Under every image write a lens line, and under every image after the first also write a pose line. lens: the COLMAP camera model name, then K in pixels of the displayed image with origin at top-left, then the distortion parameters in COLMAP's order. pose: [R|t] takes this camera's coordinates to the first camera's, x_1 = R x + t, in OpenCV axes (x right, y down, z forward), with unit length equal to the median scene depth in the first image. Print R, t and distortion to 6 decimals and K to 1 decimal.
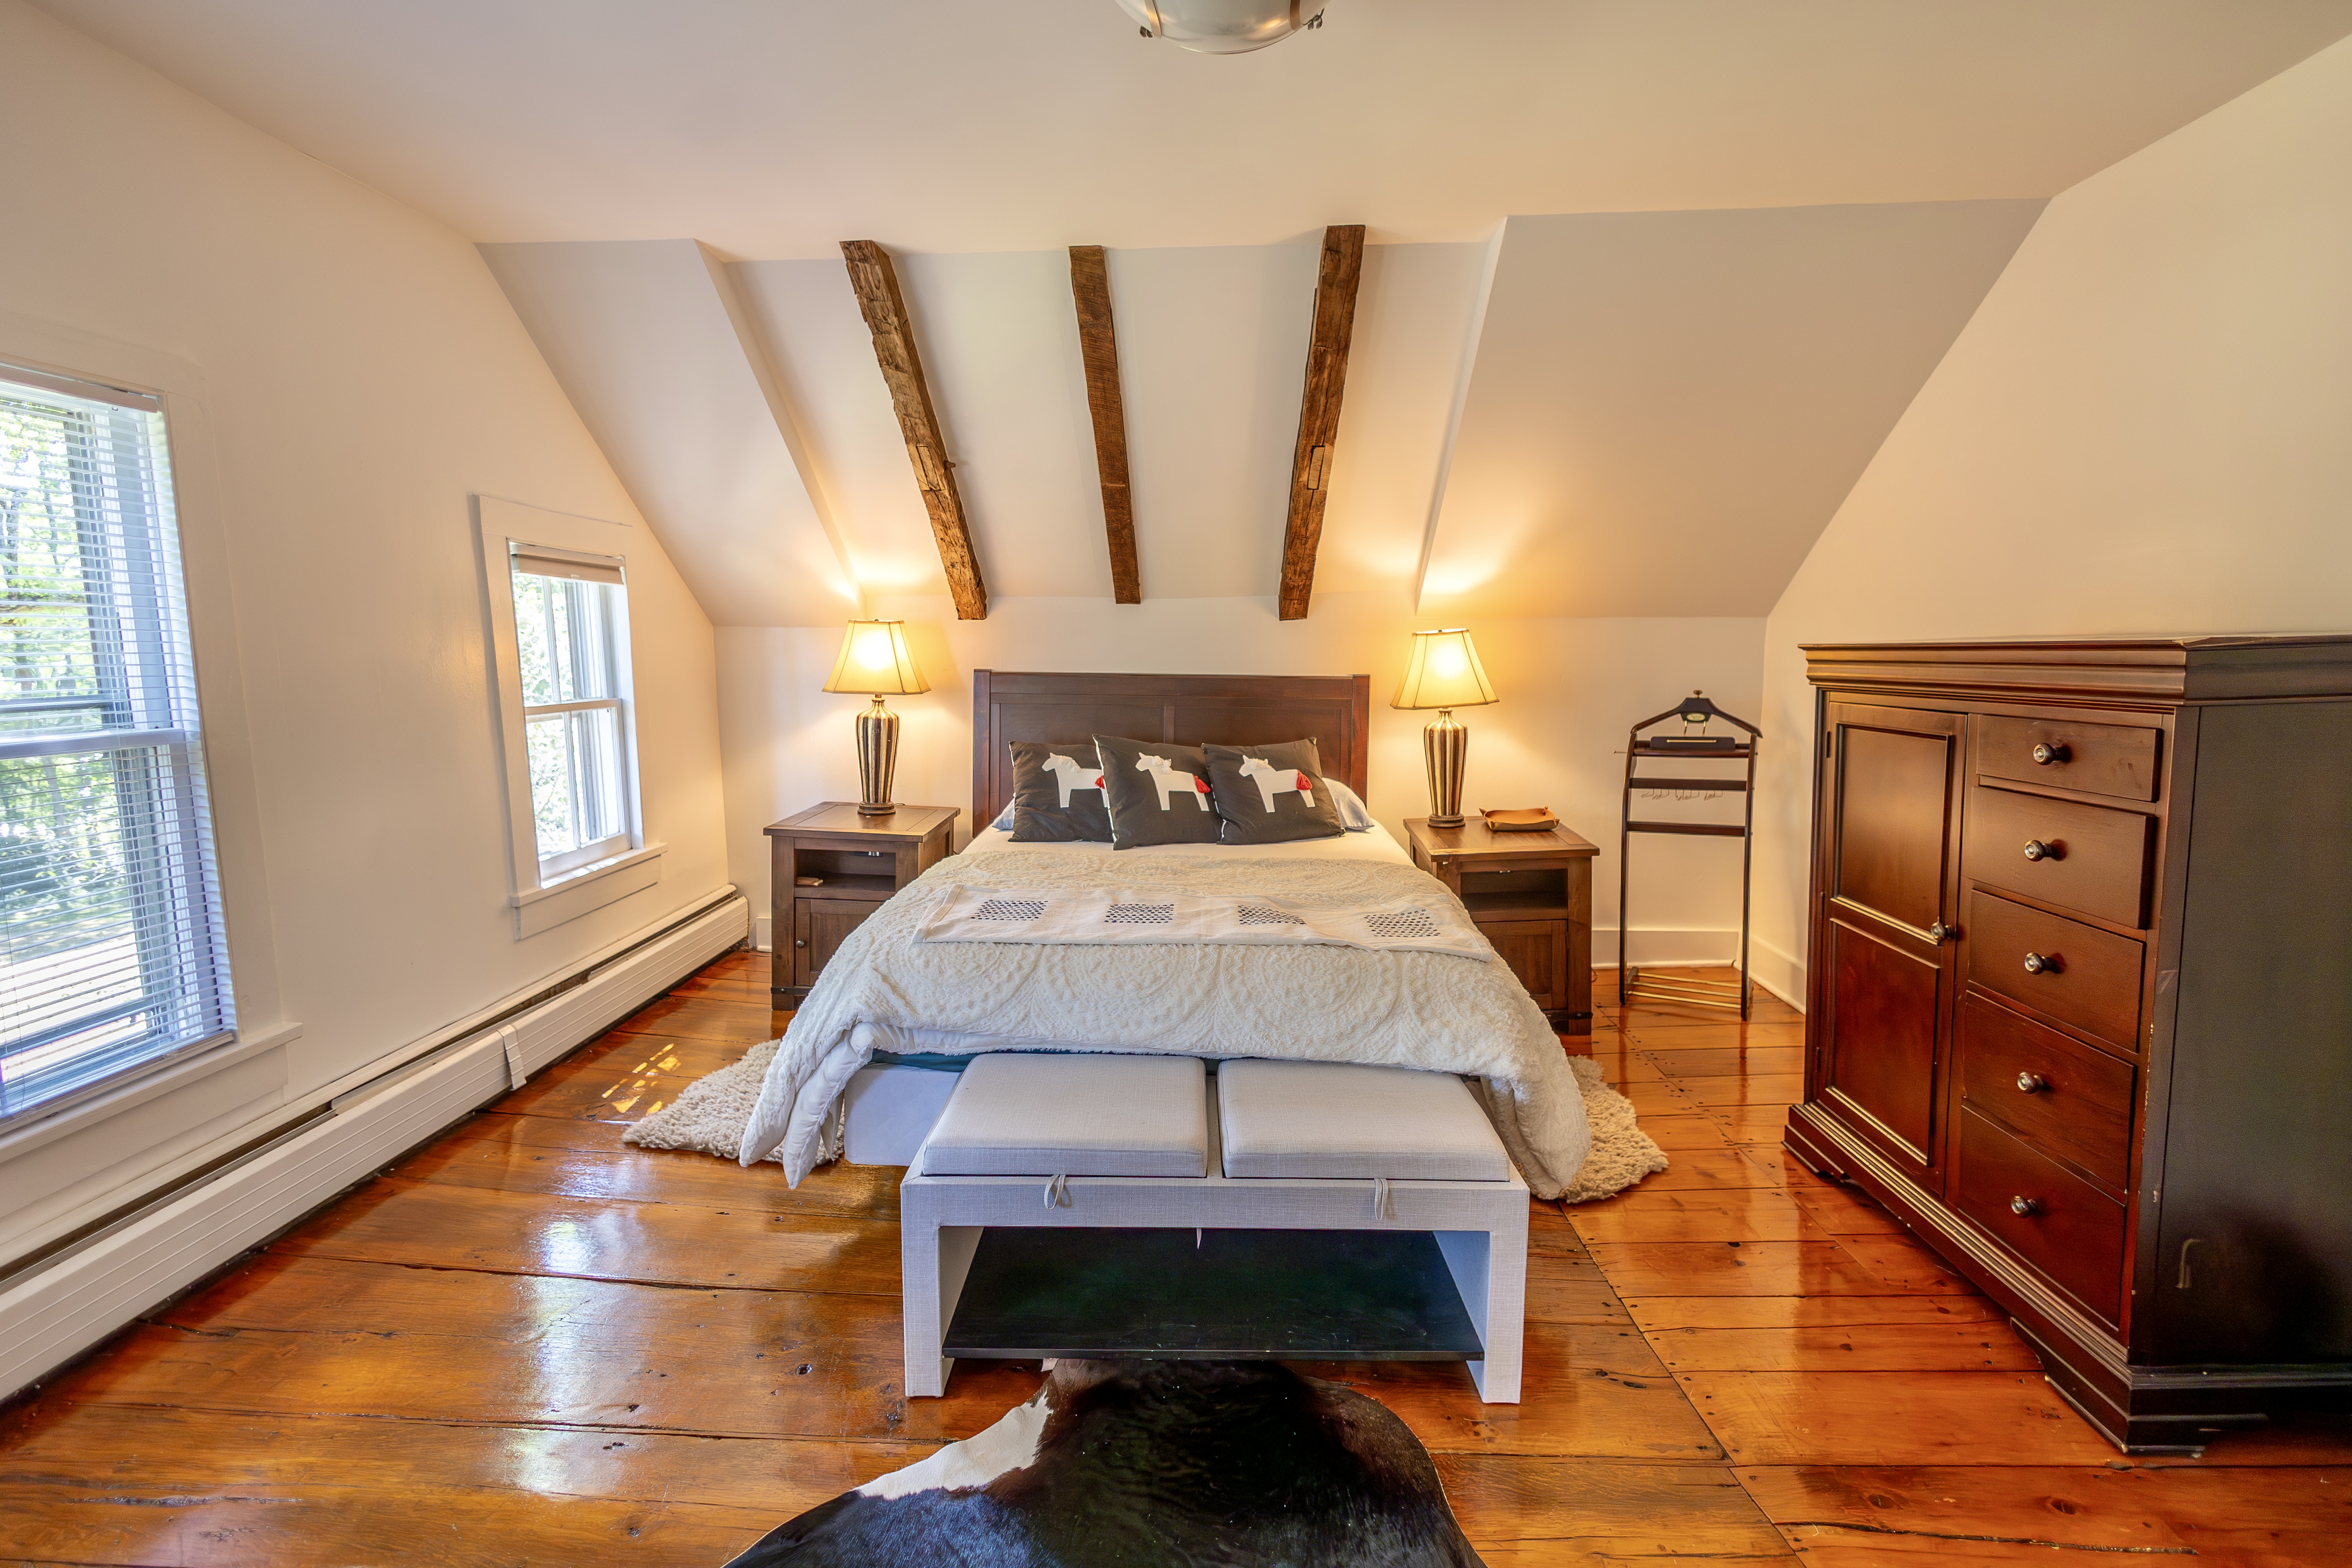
lens RADIAL K [[1100.2, 0, 1169.1], [0, 1100.2, 772.5], [0, 0, 1]] dist [0.004637, 0.000237]
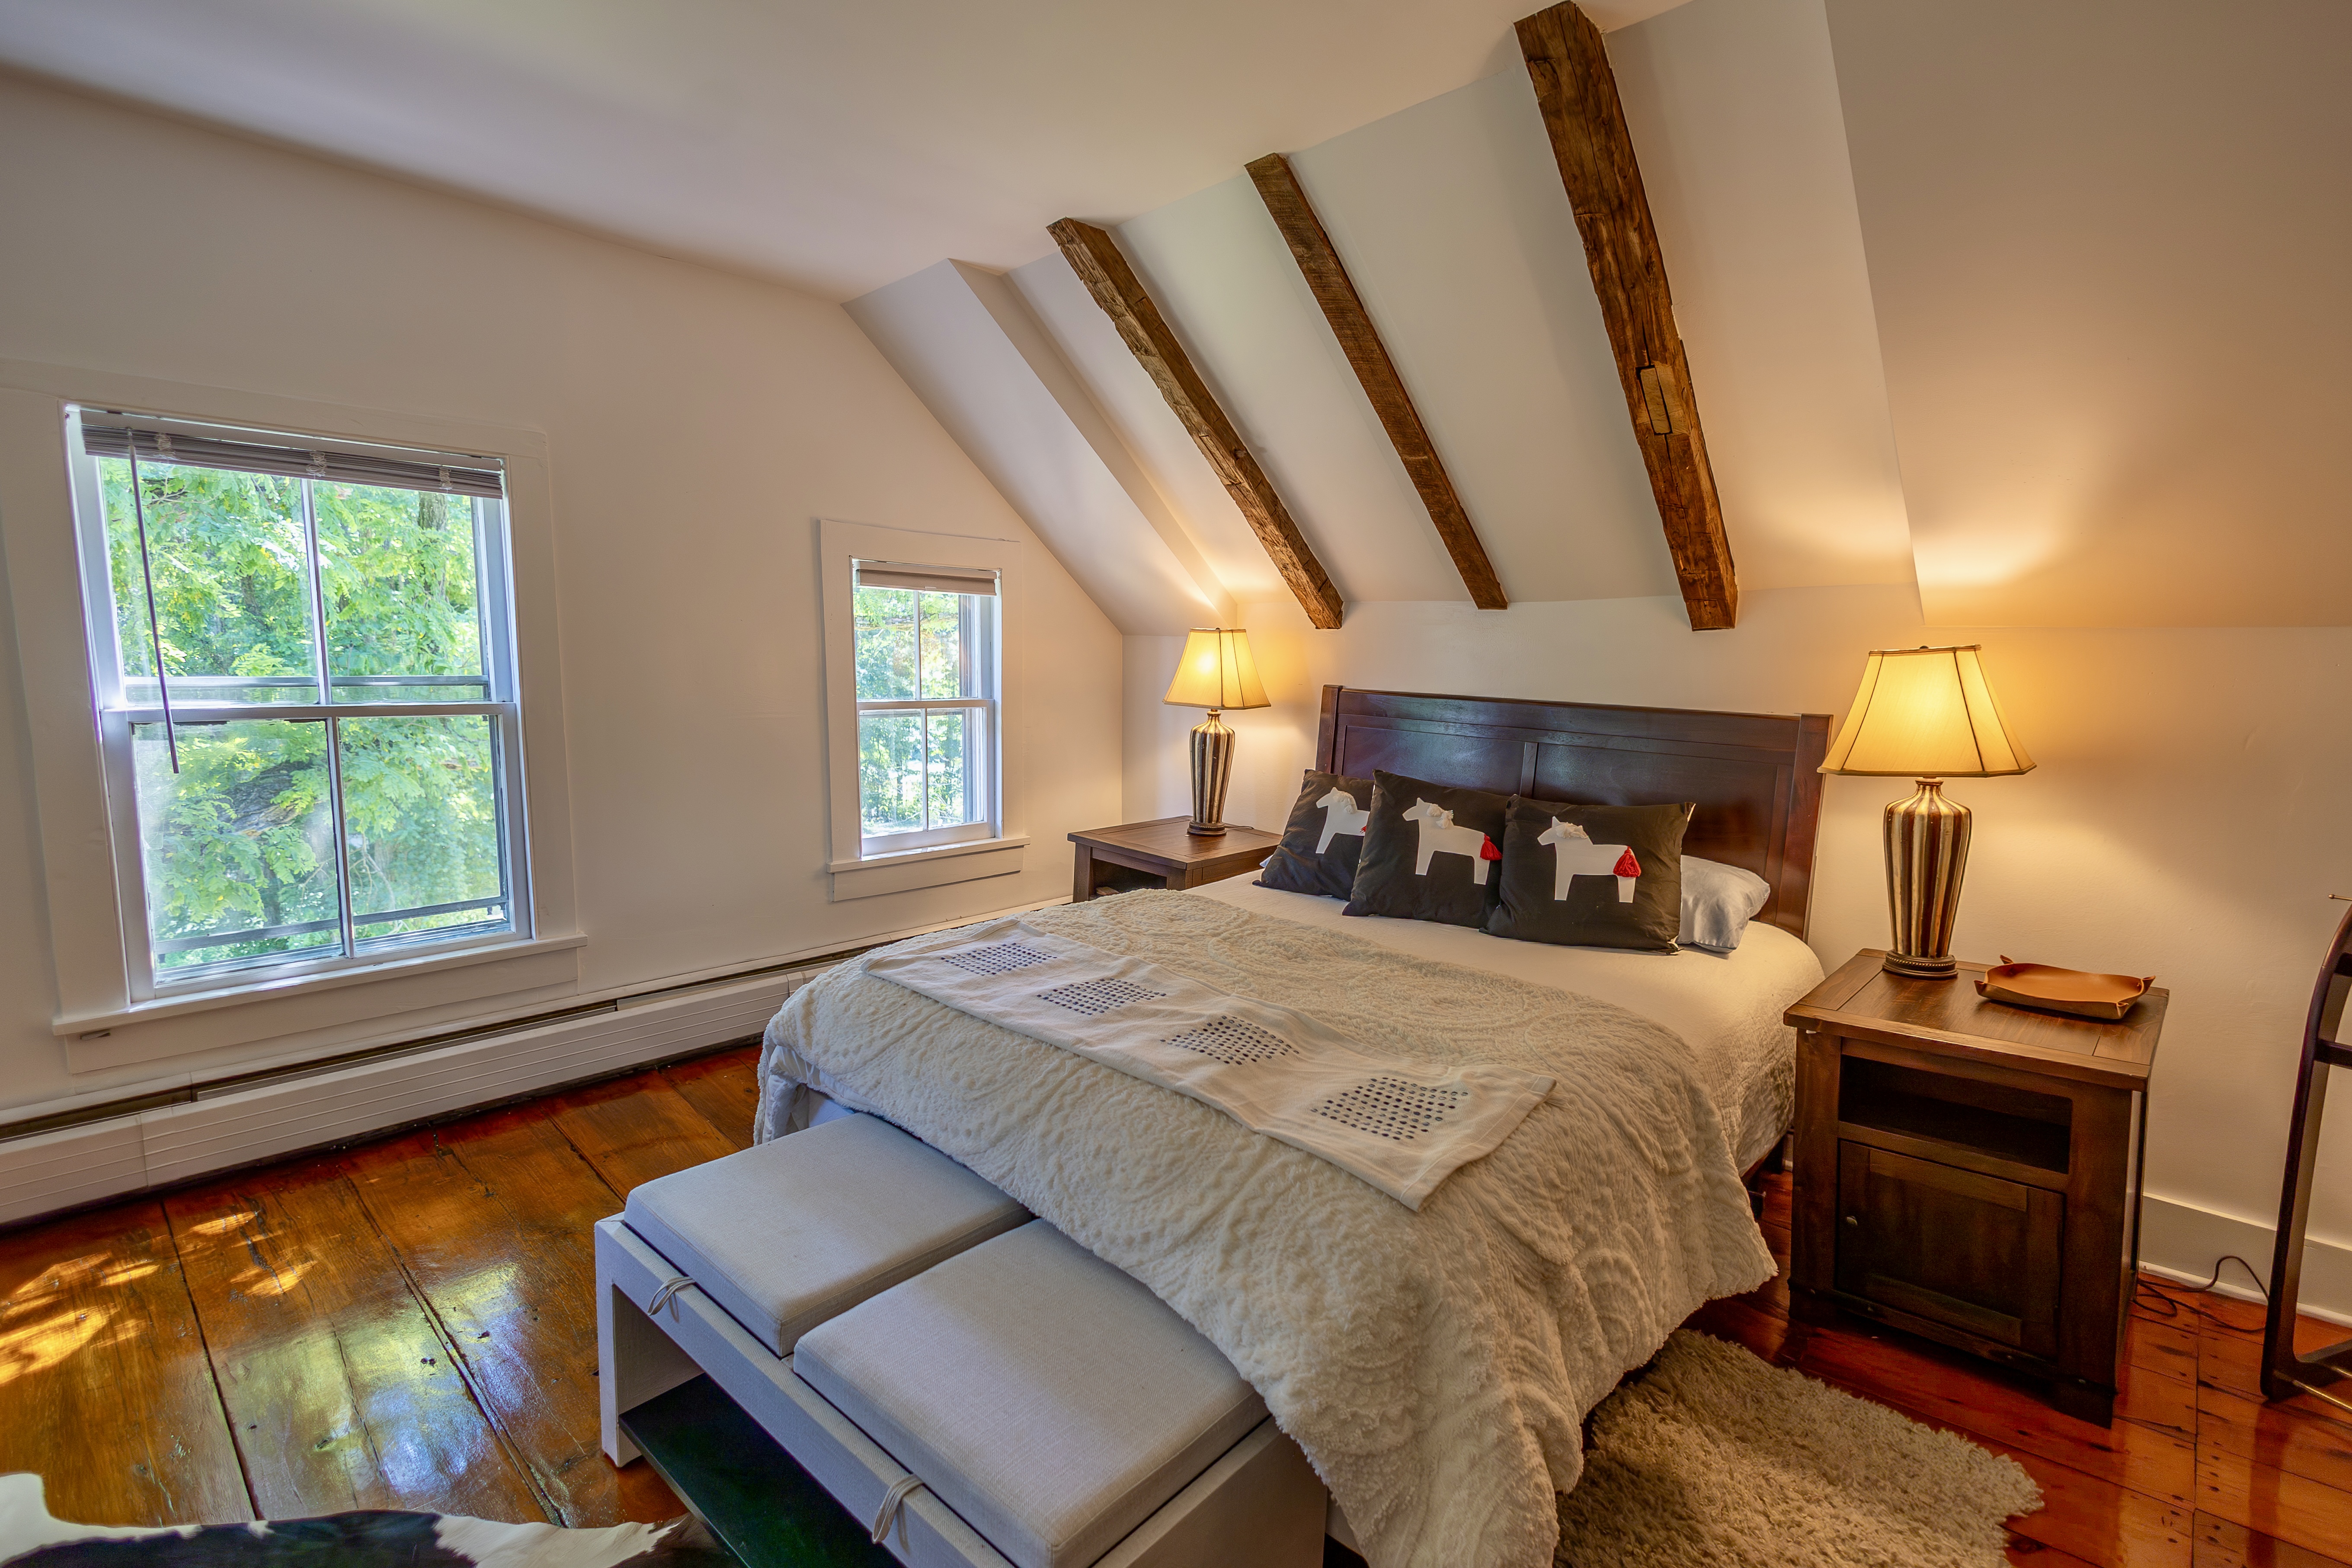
lens RADIAL K [[1084.2, 0, 1176.0], [0, 1084.2, 784.0], [0, 0, 1]] dist [-0.001212, -0.000057]
pose [[0.753246, 0.094221, -0.650956, 0.349390], [-0.096229, 0.994824, 0.032643, -0.036886], [0.650662, 0.038052, 0.758414, 0.306373]]
